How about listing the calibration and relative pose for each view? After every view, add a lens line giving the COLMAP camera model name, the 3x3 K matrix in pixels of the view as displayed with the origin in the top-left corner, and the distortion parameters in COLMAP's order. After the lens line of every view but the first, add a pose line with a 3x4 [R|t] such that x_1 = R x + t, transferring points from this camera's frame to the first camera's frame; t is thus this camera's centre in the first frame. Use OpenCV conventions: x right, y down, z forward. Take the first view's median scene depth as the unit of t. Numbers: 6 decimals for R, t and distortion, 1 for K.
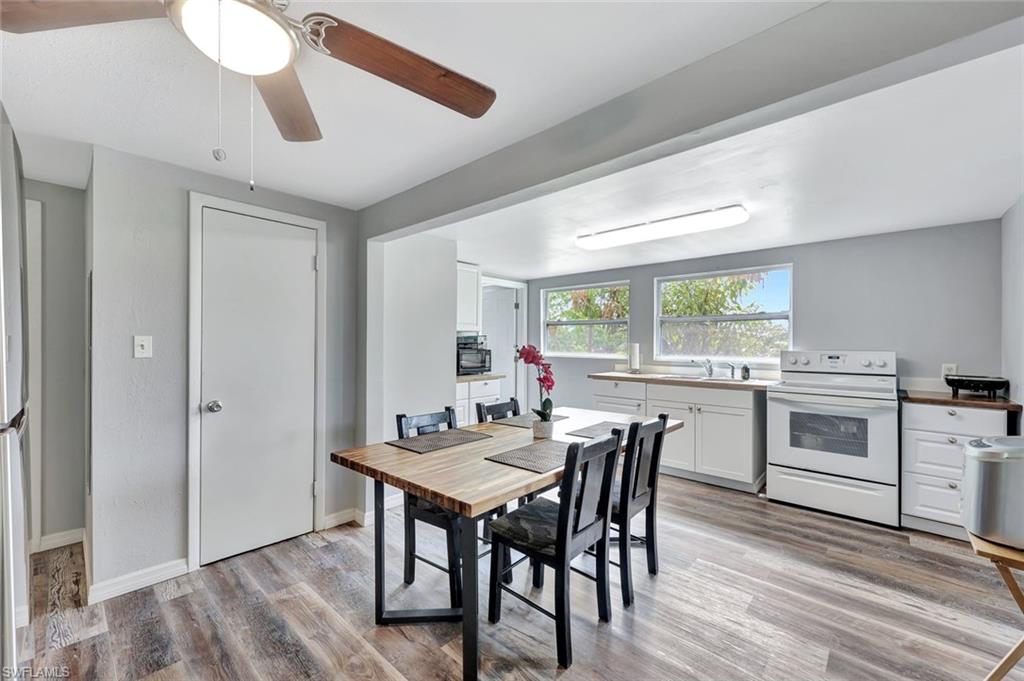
lens RADIAL K [[411.7, 0, 510.4], [0, 411.7, 339.3], [0, 0, 1]] dist [-0.011165, 0.000186]
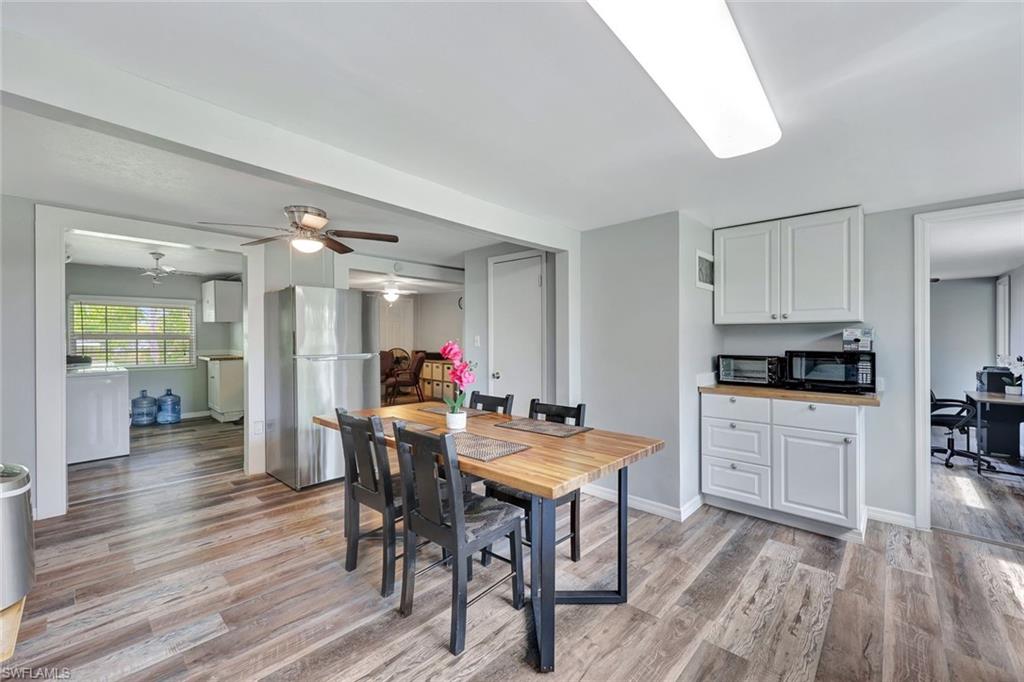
lens RADIAL K [[411.7, 0, 510.4], [0, 411.7, 339.8], [0, 0, 1]] dist [-0.011165, 0.000186]
pose [[-0.012169, 0.000306, -0.999926, 0.868511], [0.006012, 0.999982, 0.000233, 0.008799], [0.999908, -0.006009, -0.012171, 0.879204]]
